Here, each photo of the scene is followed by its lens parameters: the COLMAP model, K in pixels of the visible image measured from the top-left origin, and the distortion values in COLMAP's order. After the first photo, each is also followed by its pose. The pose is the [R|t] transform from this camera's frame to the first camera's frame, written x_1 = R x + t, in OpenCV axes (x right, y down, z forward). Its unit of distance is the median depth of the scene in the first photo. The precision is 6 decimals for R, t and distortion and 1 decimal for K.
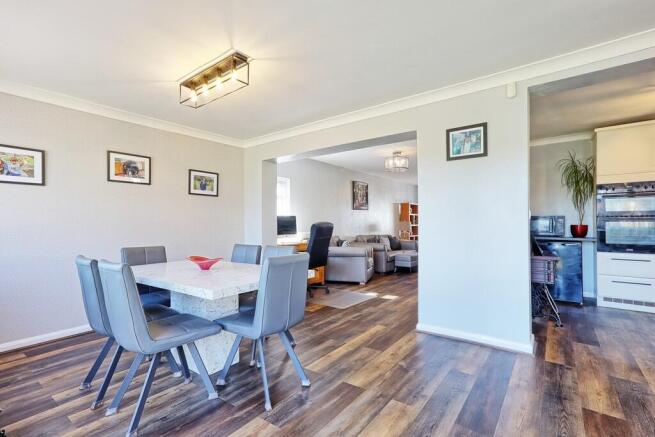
lens RADIAL K [[305.4, 0, 327.5], [0, 305.4, 218.5], [0, 0, 1]] dist [0.017562, 0.000516]
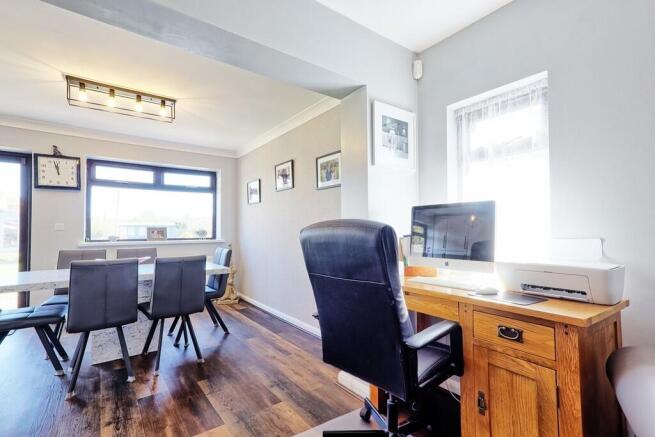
lens RADIAL K [[308.8, 0, 327.5], [0, 308.8, 218.5], [0, 0, 1]] dist [0.000399, 0.000197]
pose [[-0.282038, -0.026020, -0.959050, 0.144992], [0.014471, 0.999403, -0.031371, 0.010313], [0.959294, -0.022727, -0.281493, 0.584055]]
